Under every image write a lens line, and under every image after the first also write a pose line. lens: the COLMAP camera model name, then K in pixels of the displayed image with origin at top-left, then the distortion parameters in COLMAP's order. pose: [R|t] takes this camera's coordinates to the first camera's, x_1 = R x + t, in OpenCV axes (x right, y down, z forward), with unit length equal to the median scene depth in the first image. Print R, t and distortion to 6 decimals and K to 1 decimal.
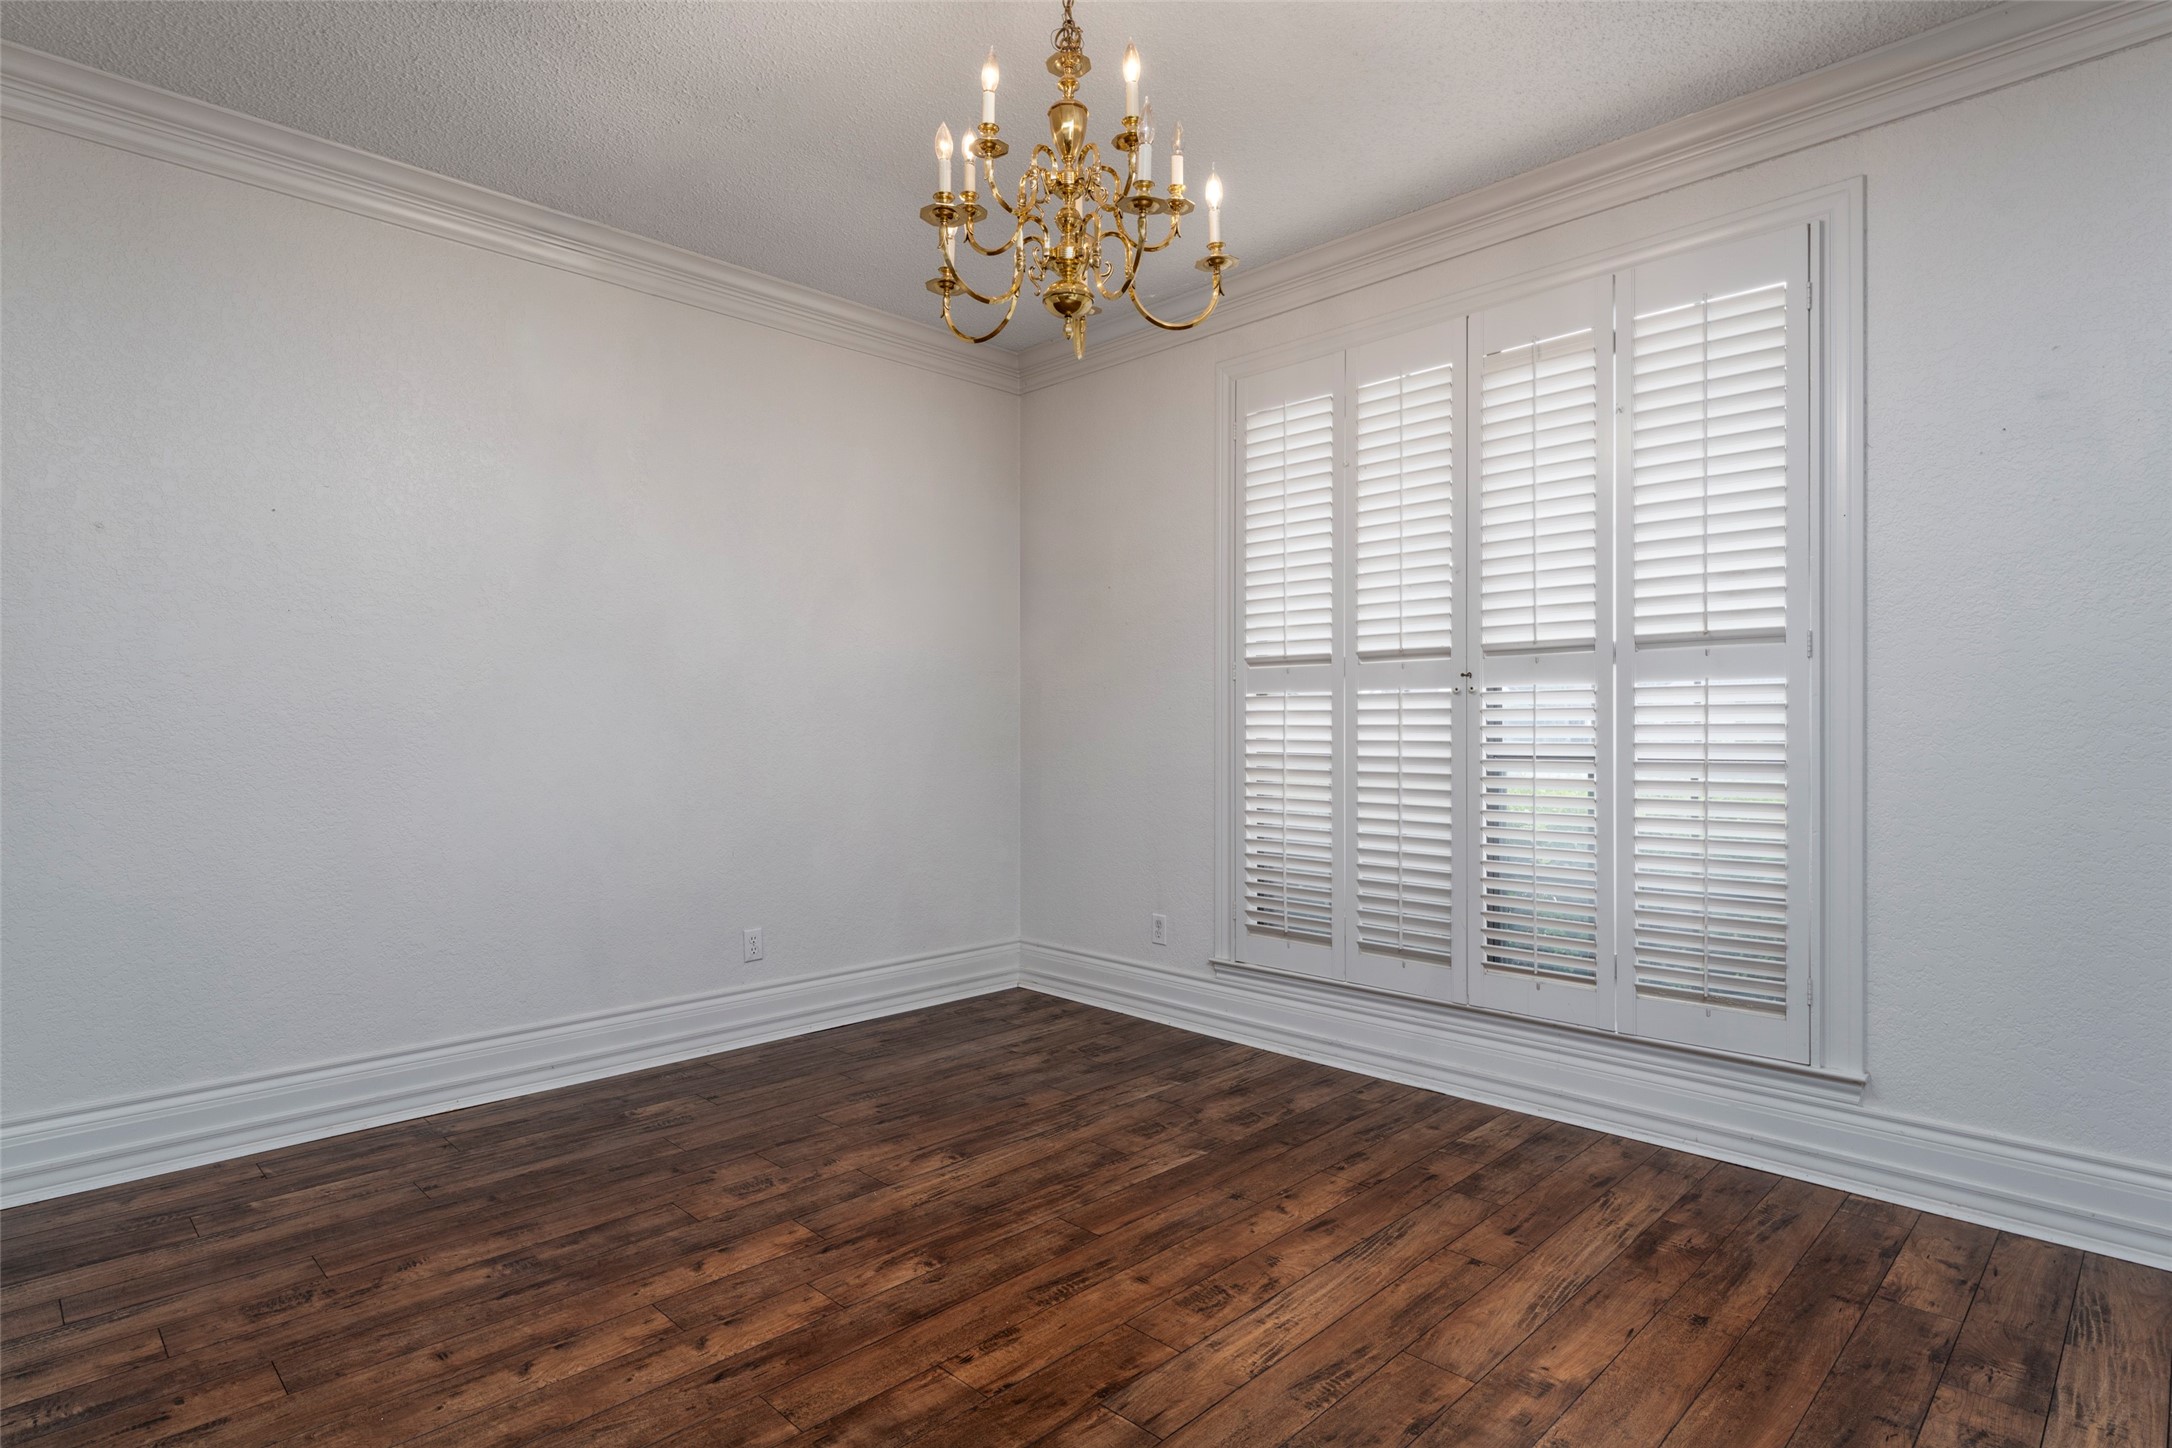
lens RADIAL K [[1139.6, 0, 1131.6], [0, 1139.6, 712.0], [0, 0, 1]] dist [-0.001766, -0.004285]
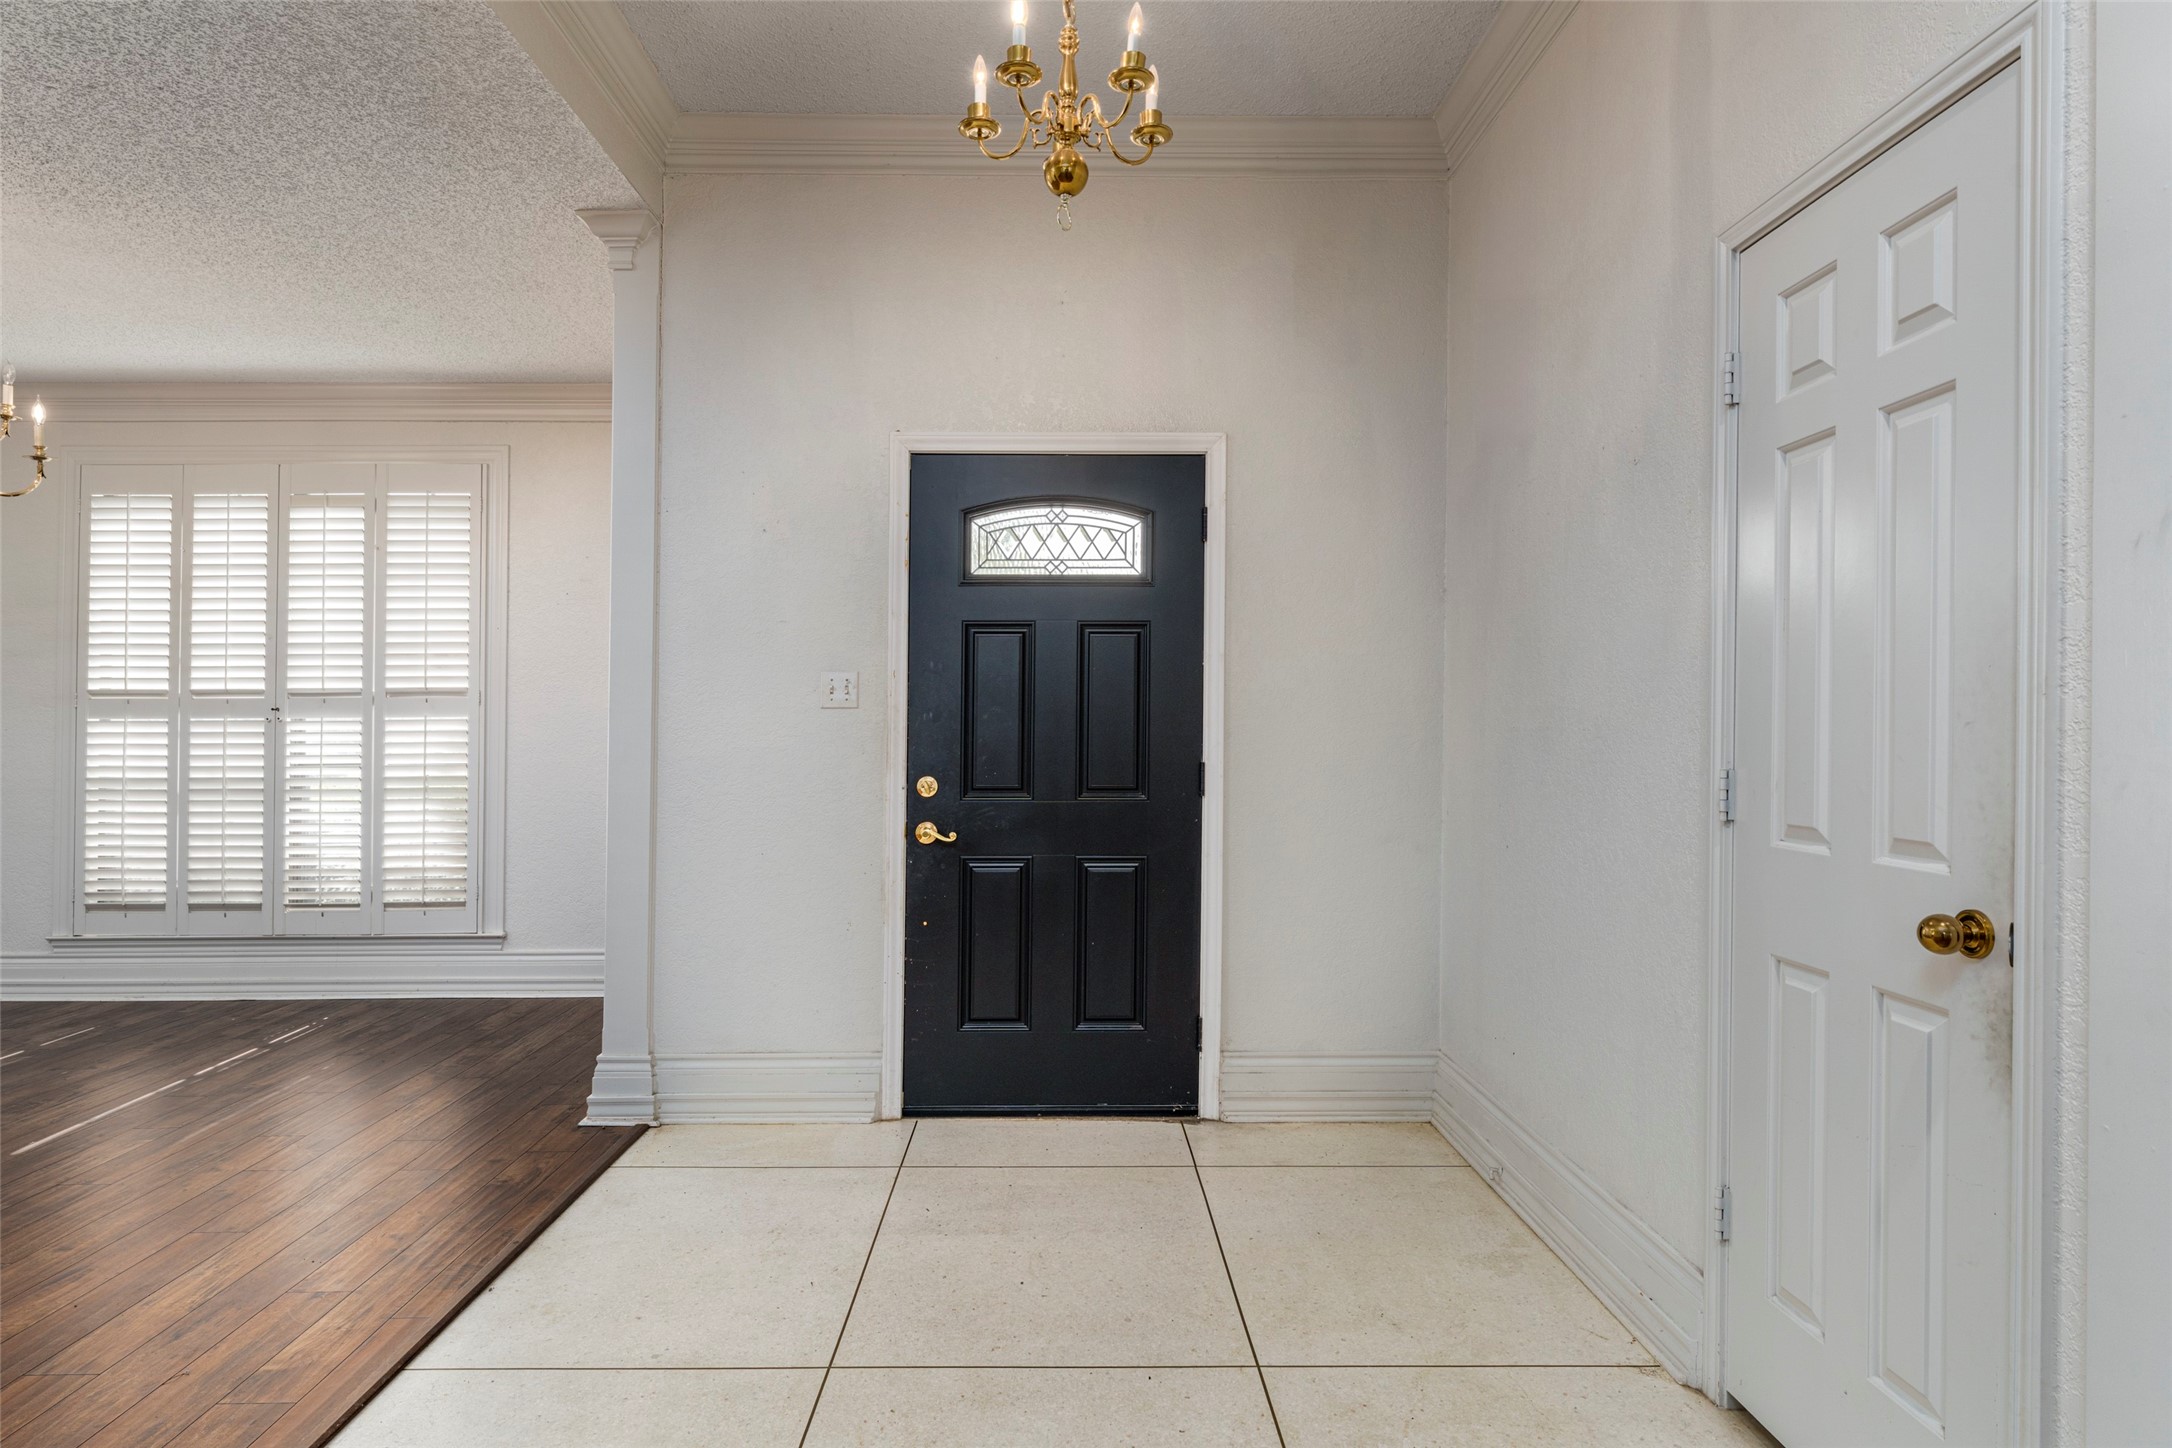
lens RADIAL K [[1139.6, 0, 1068.5], [0, 1139.6, 710.6], [0, 0, 1]] dist [-0.001766, -0.004285]
pose [[0.715047, 0.012784, 0.698960, -0.000154], [-0.005782, 0.999907, -0.012374, -0.019666], [-0.699053, 0.004807, 0.715054, -0.800574]]
